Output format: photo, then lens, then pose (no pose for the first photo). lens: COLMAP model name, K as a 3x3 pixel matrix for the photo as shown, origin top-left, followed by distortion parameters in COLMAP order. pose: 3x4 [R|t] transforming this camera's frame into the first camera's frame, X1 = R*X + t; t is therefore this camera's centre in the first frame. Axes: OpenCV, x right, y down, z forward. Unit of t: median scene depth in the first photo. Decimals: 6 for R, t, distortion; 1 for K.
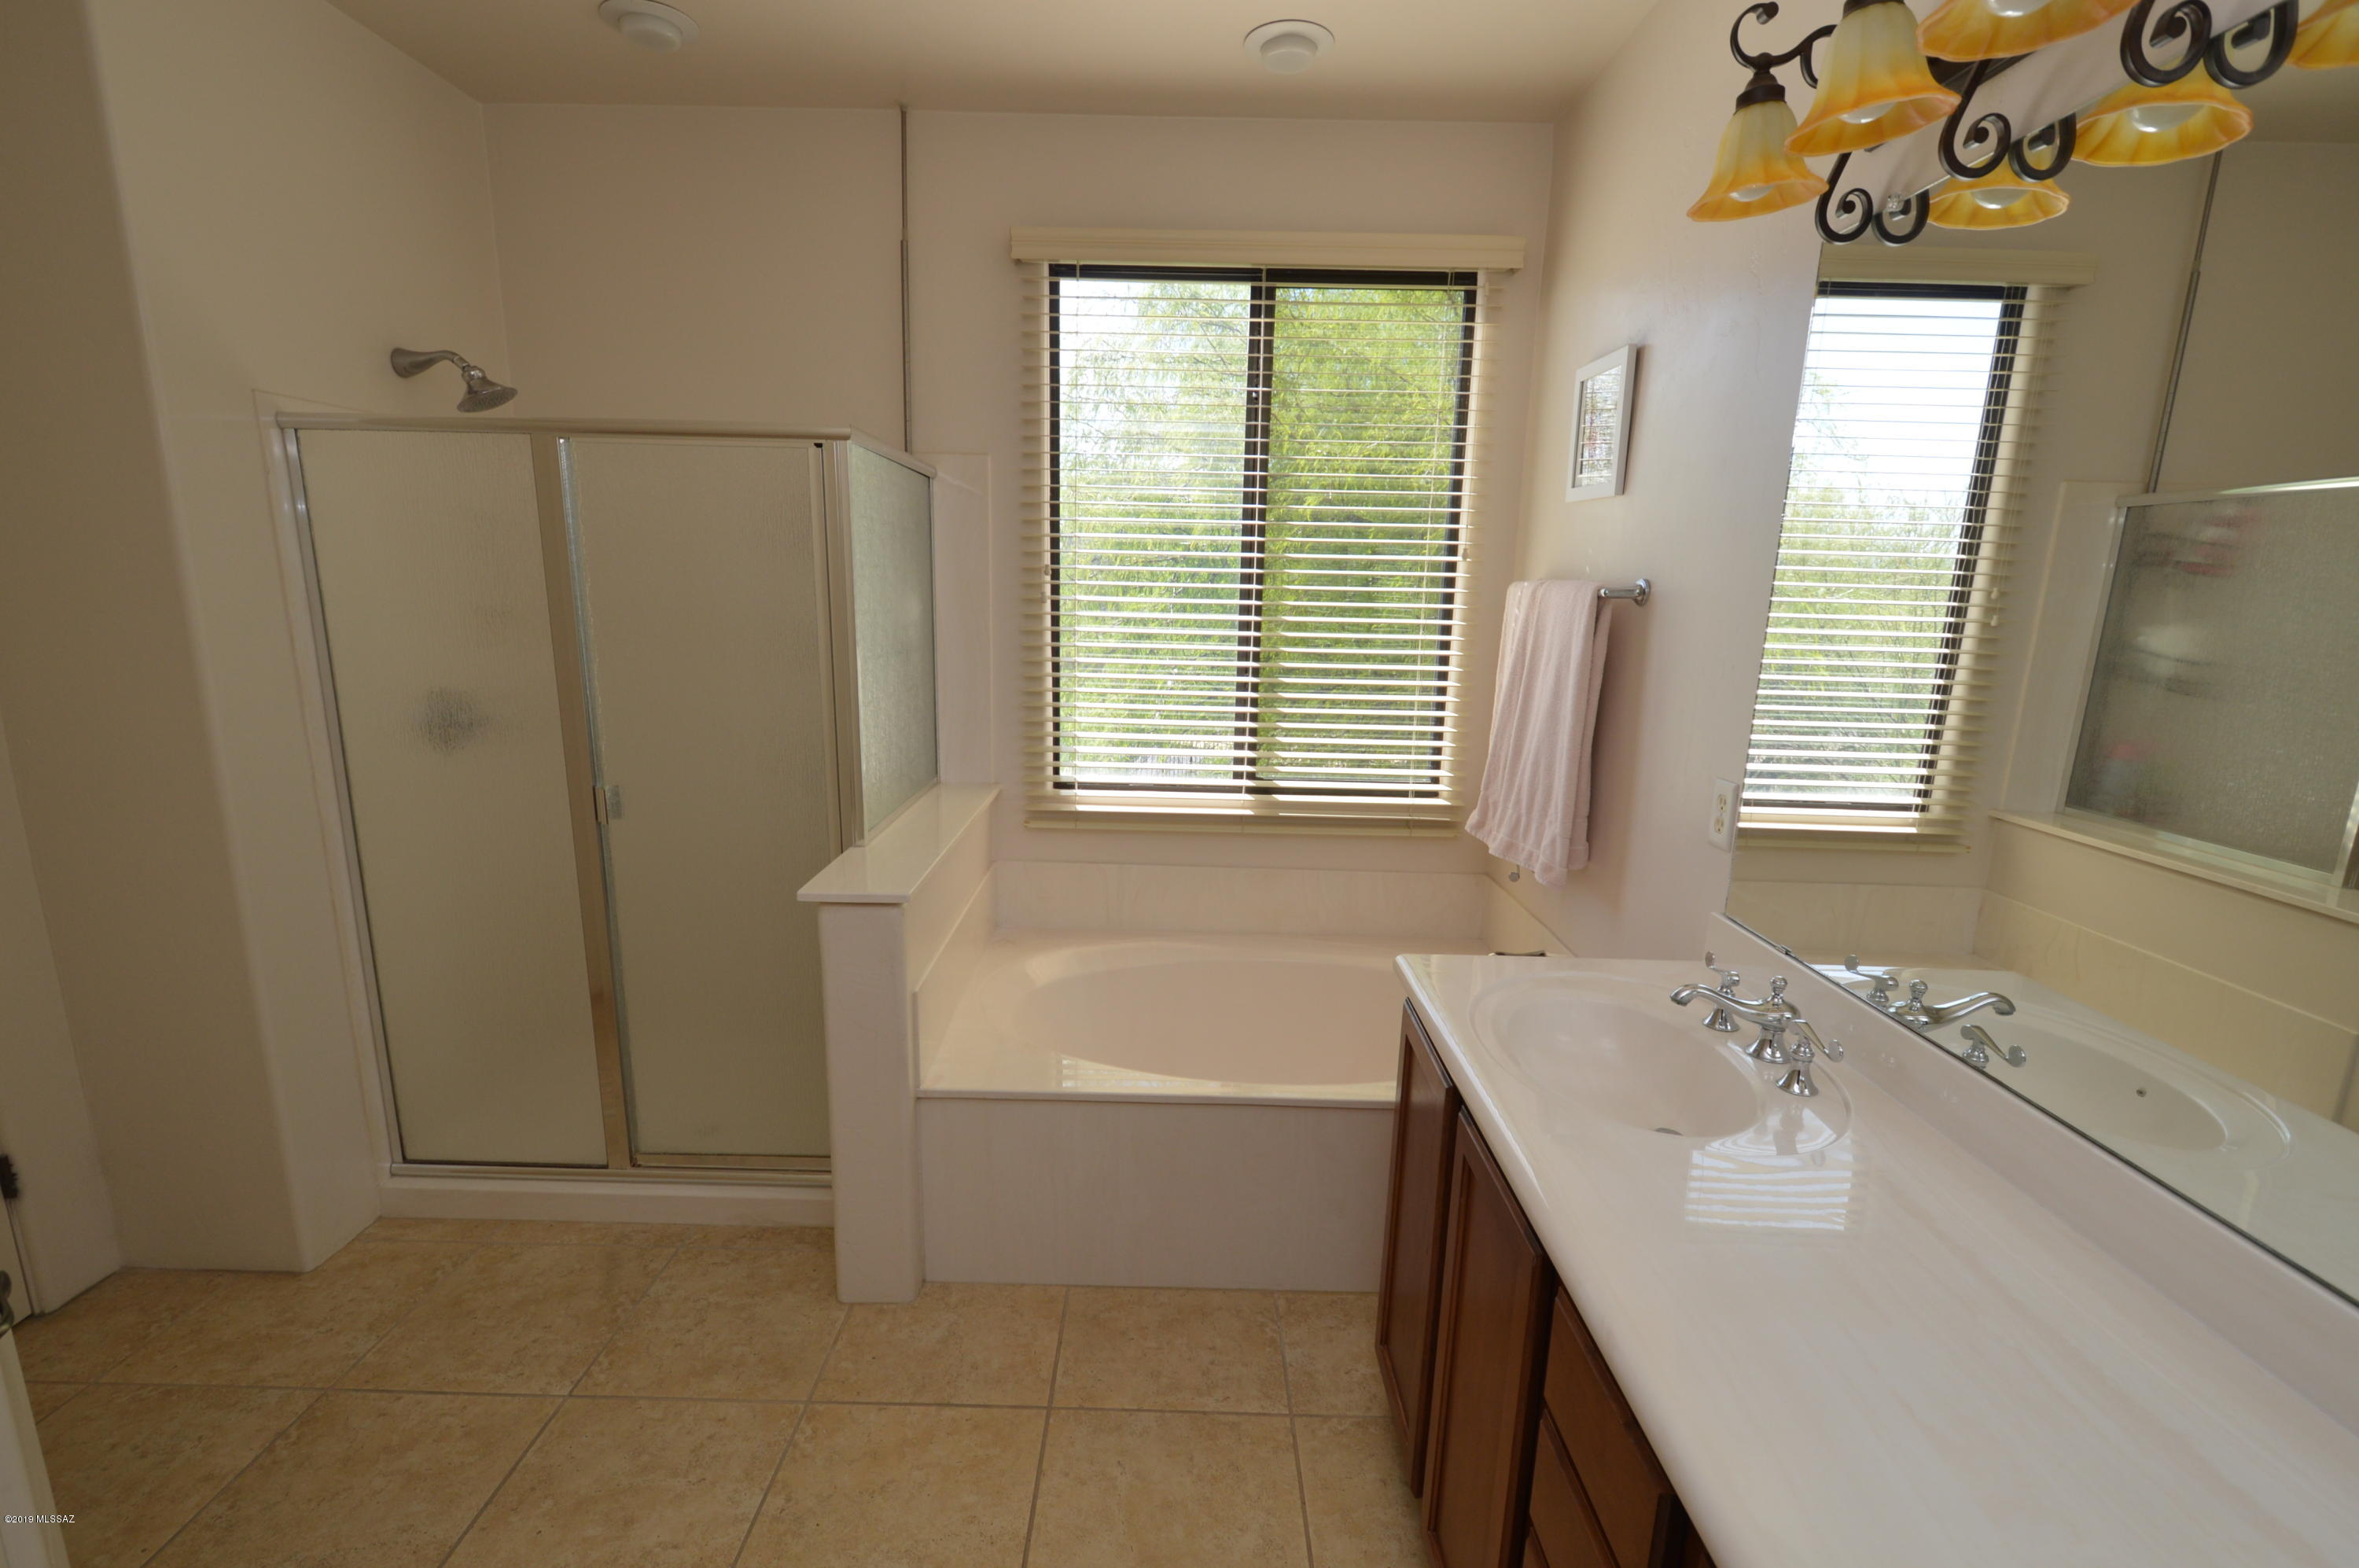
lens RADIAL K [[1043.8, 0, 1166.1], [0, 1043.8, 793.5], [0, 0, 1]] dist [0.009218, -0.000617]
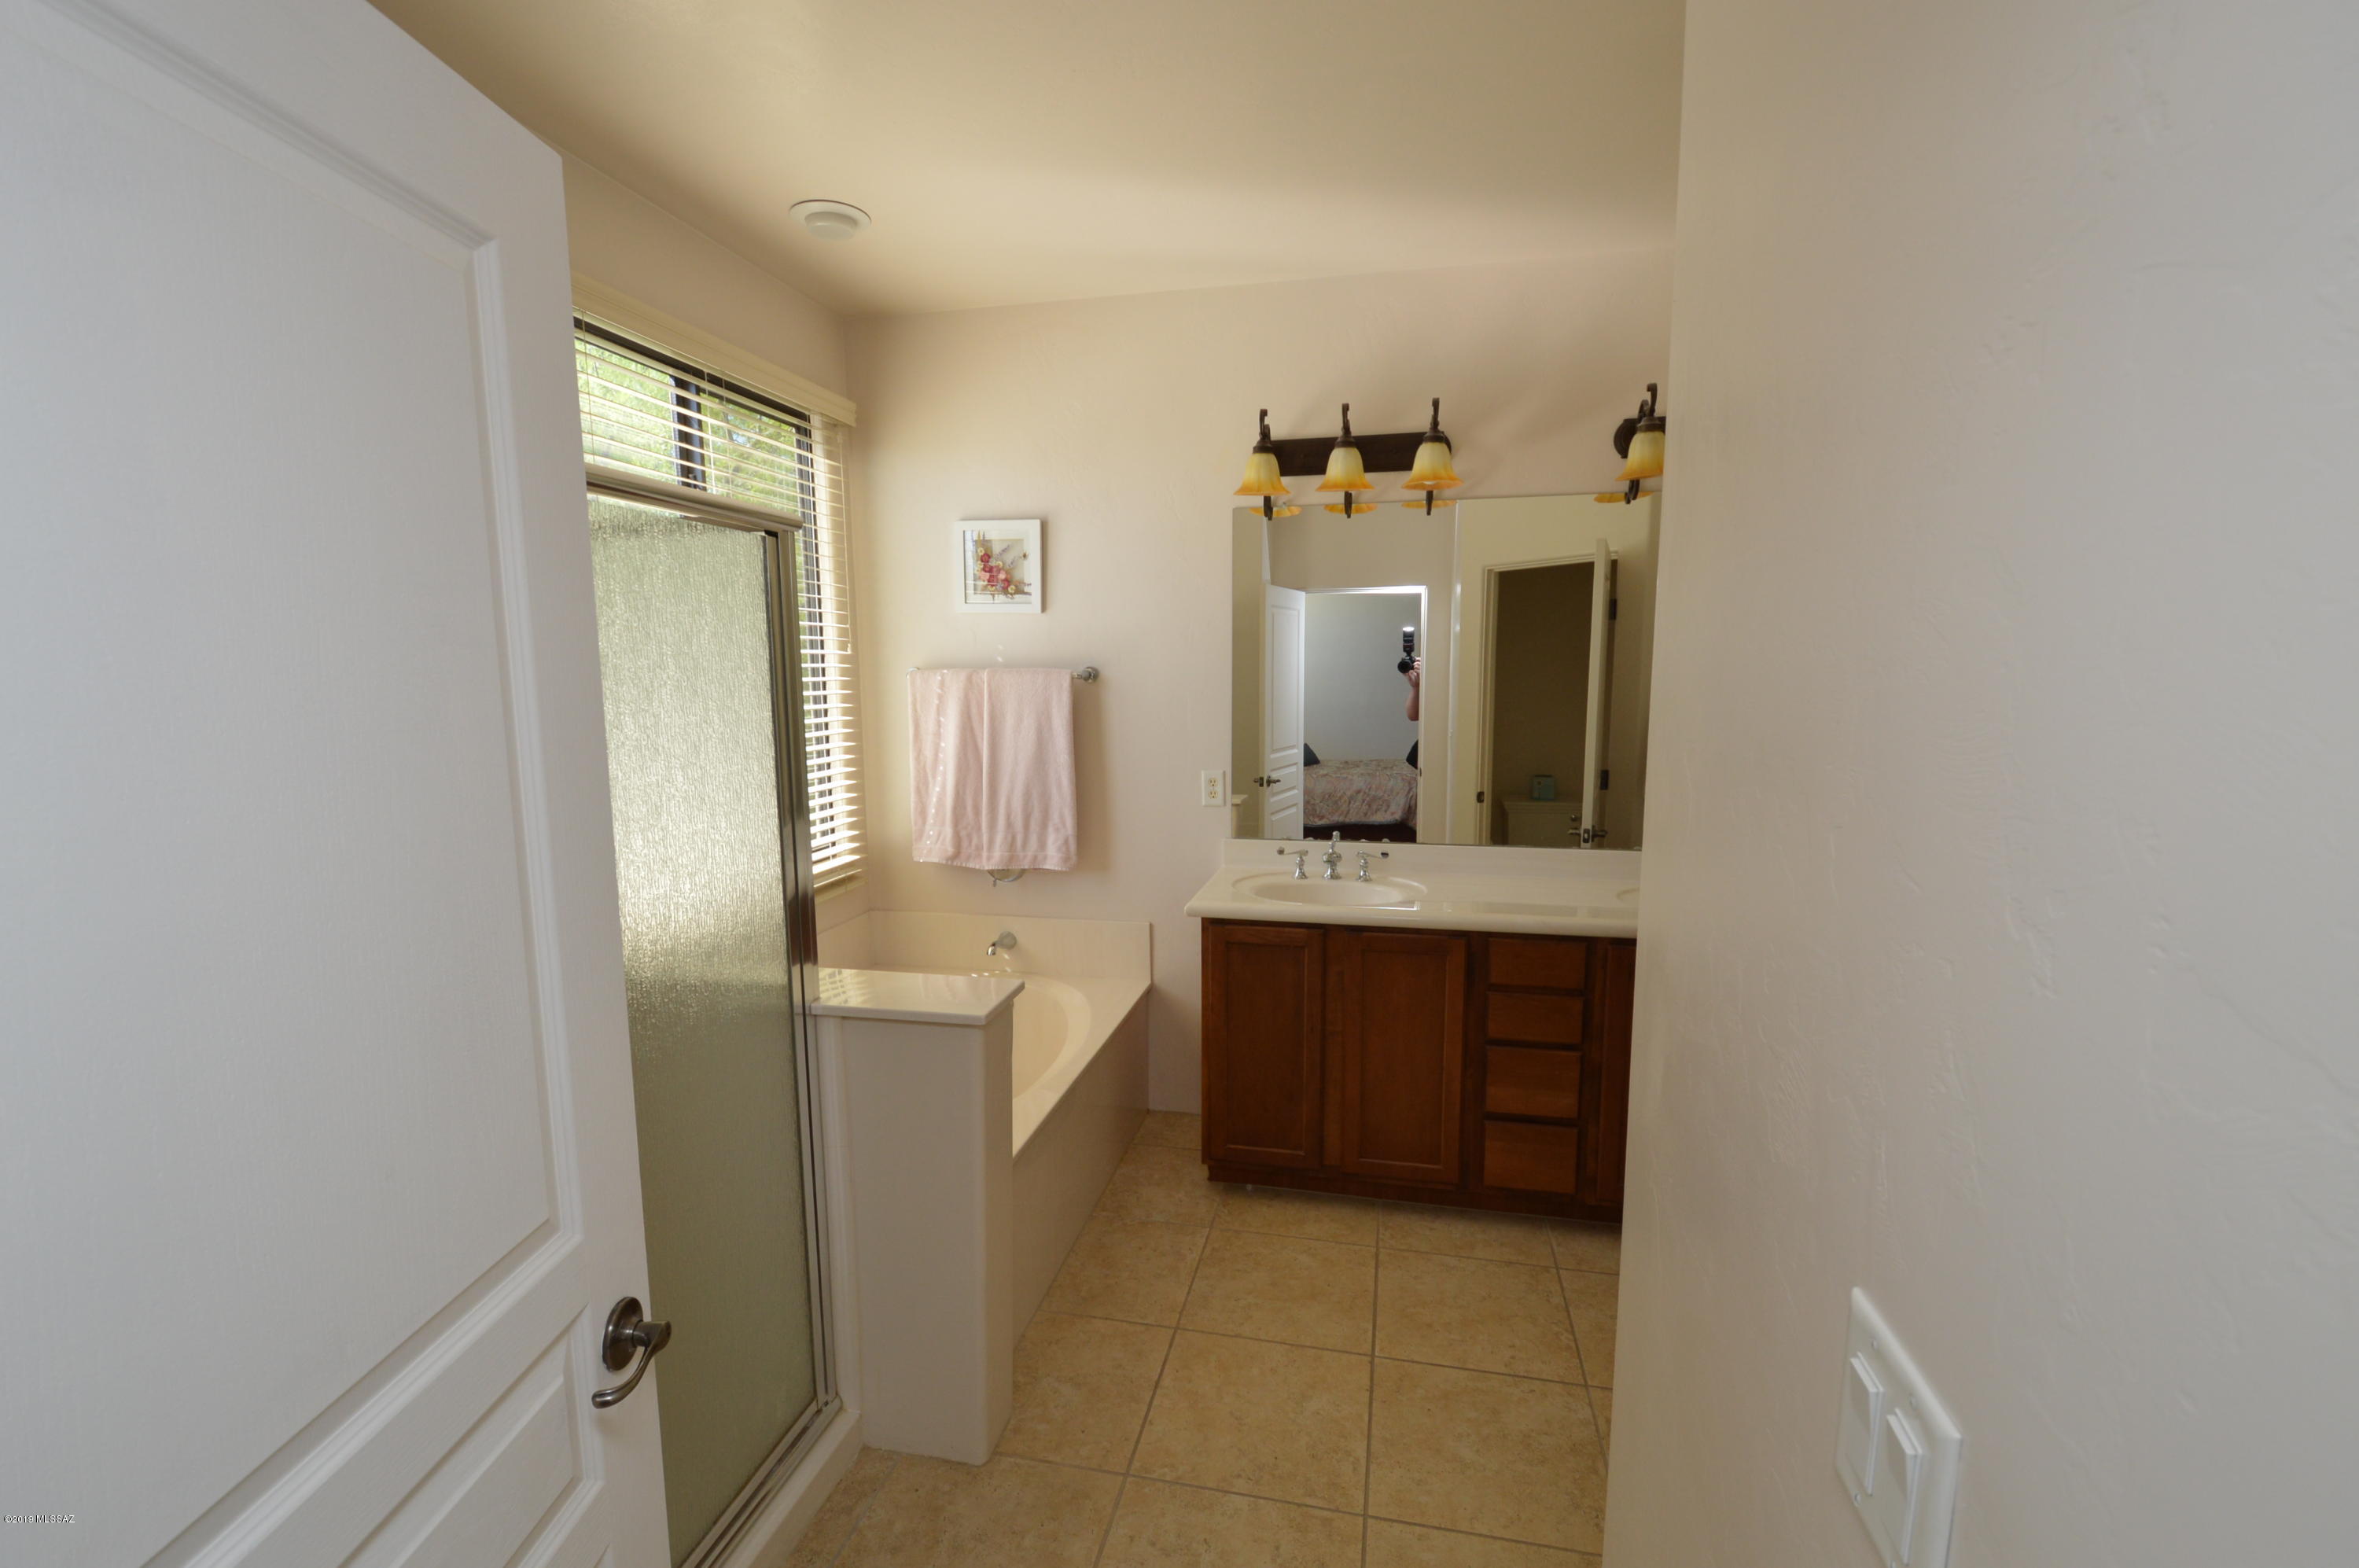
lens RADIAL K [[1043.8, 0, 1166.1], [0, 1043.8, 793.5], [0, 0, 1]] dist [0.009218, -0.000617]
pose [[0.212470, -0.145859, 0.966220, -1.008797], [0.210844, 0.972348, 0.100420, -0.135974], [-0.954149, 0.182385, 0.237349, 0.488170]]
